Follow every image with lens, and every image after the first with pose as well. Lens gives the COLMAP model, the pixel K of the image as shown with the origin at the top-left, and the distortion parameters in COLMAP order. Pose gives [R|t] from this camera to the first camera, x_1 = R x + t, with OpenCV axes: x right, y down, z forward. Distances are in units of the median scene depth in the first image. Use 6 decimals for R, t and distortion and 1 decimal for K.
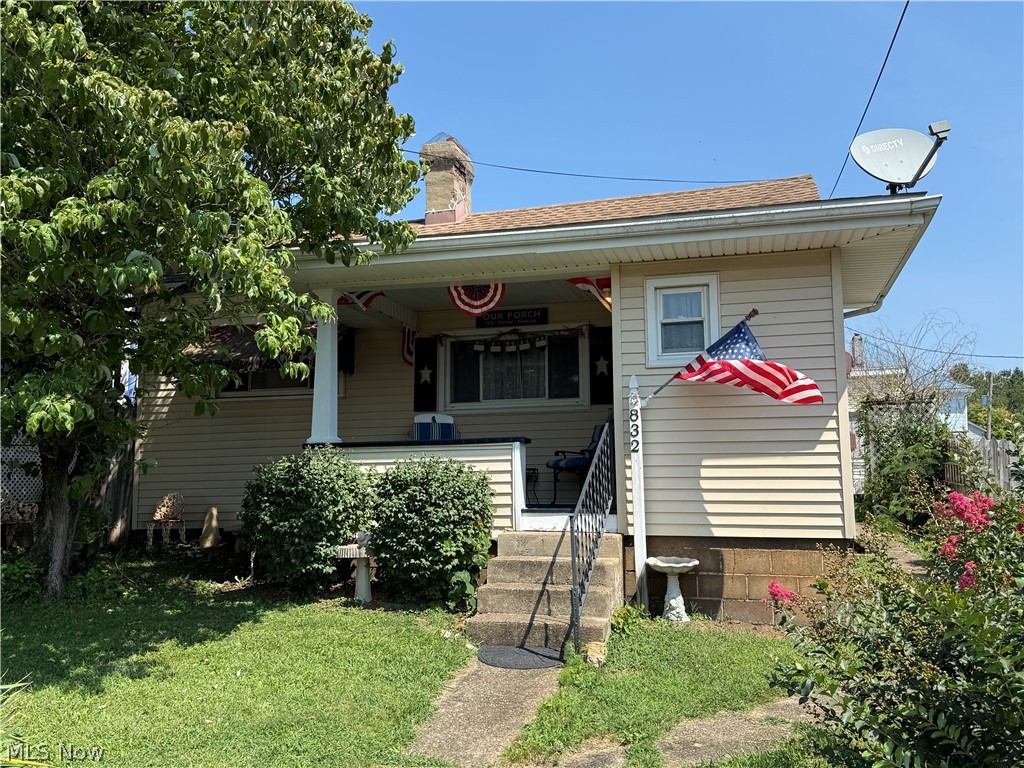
lens RADIAL K [[931.8, 0, 518.1], [0, 931.8, 378.8], [0, 0, 1]] dist [0.045318, 0.000000]
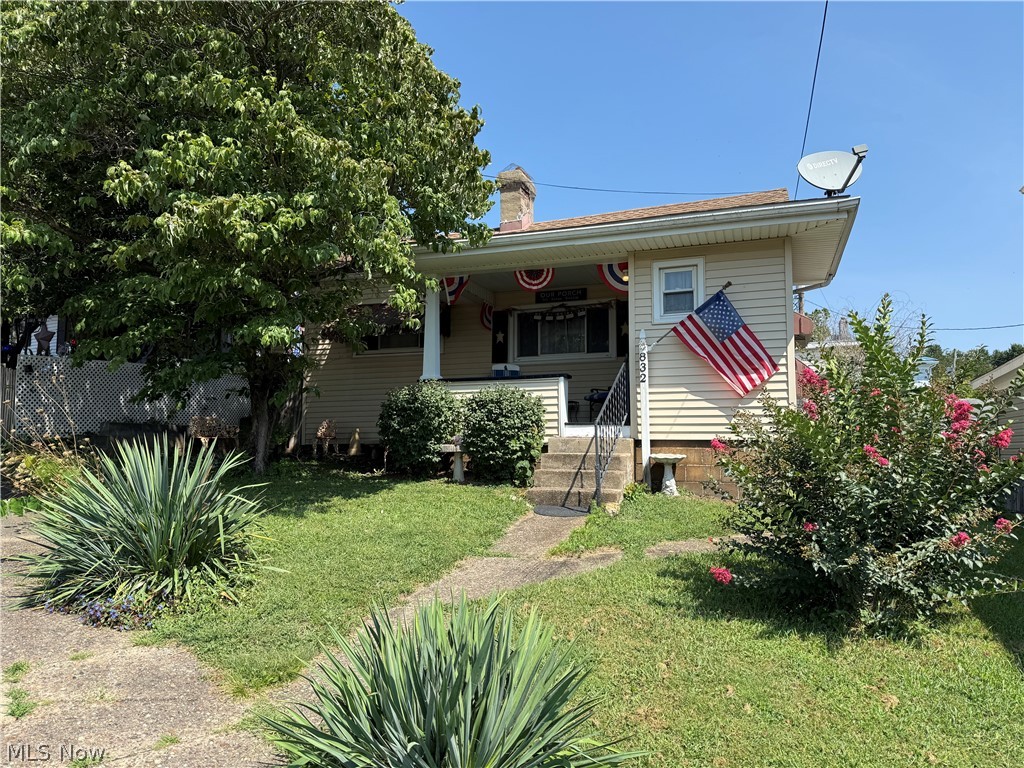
lens RADIAL K [[723.1, 0, 503.3], [0, 723.1, 393.6], [0, 0, 1]] dist [0.032080, -0.034732]
pose [[0.995328, 0.001925, -0.096528, 0.018335], [0.002851, 0.998779, 0.049321, 0.041800], [0.096506, -0.049366, 0.994107, -0.145344]]
